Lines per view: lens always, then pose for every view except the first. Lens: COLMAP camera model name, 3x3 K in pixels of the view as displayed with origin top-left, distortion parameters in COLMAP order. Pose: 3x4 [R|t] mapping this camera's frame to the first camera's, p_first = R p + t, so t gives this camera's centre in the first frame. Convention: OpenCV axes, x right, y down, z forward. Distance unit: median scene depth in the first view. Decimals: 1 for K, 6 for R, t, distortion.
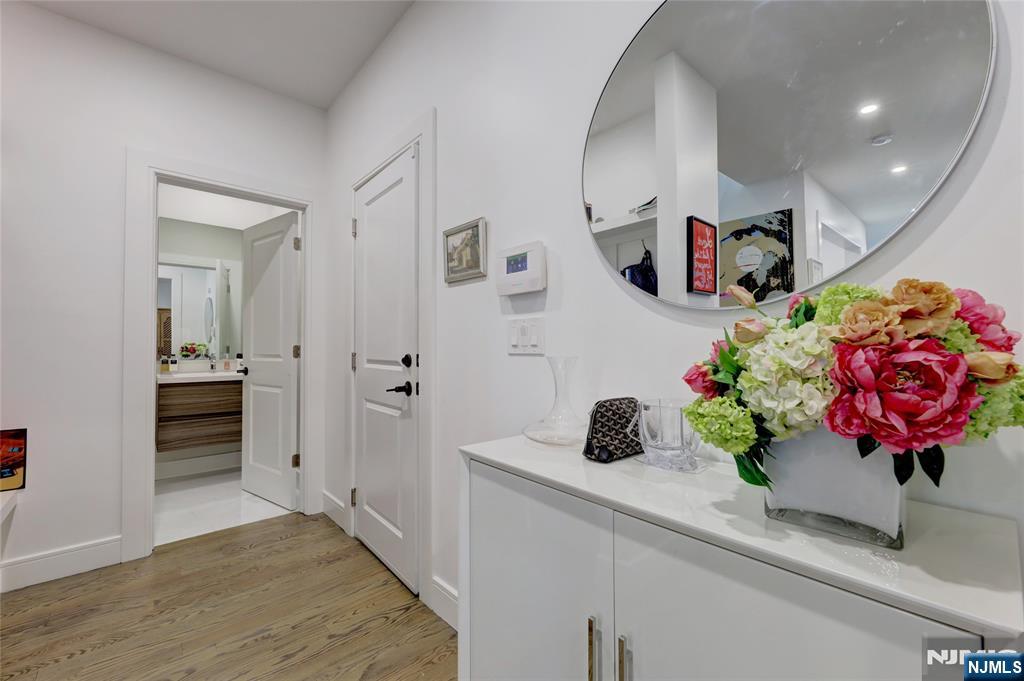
lens RADIAL K [[417.9, 0, 516.9], [0, 417.9, 335.2], [0, 0, 1]] dist [-0.003101, -0.000111]
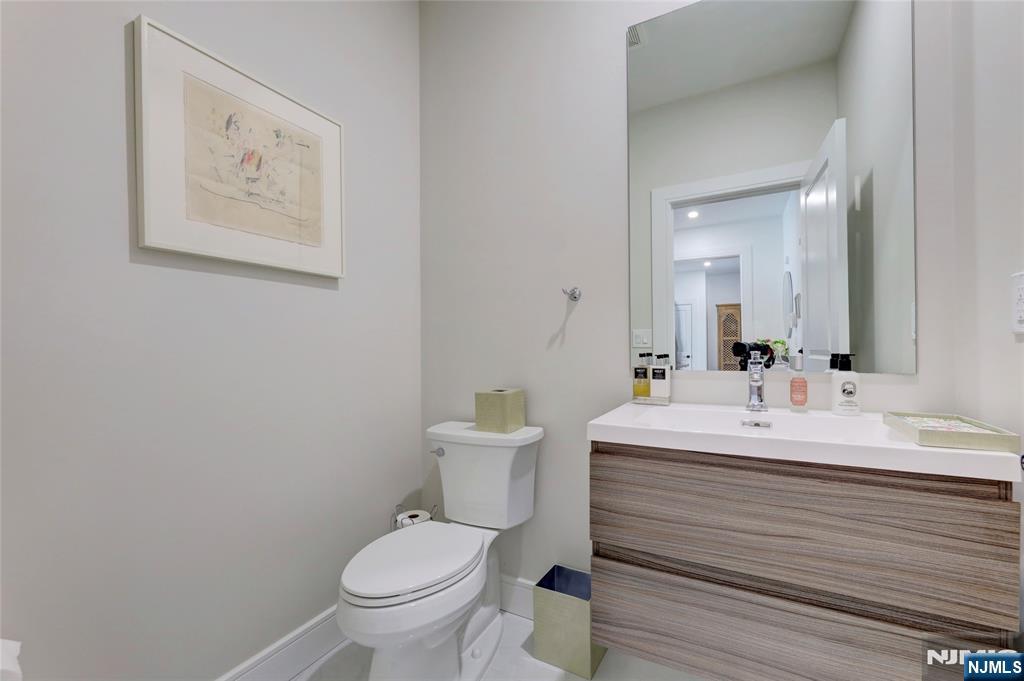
lens RADIAL K [[417.9, 0, 518.4], [0, 417.9, 343.0], [0, 0, 1]] dist [-0.003101, -0.000111]
pose [[0.324732, -0.021077, -0.945571, -0.511445], [0.032947, 0.999397, -0.010963, 0.036736], [0.945232, -0.027594, 0.325231, 0.765839]]
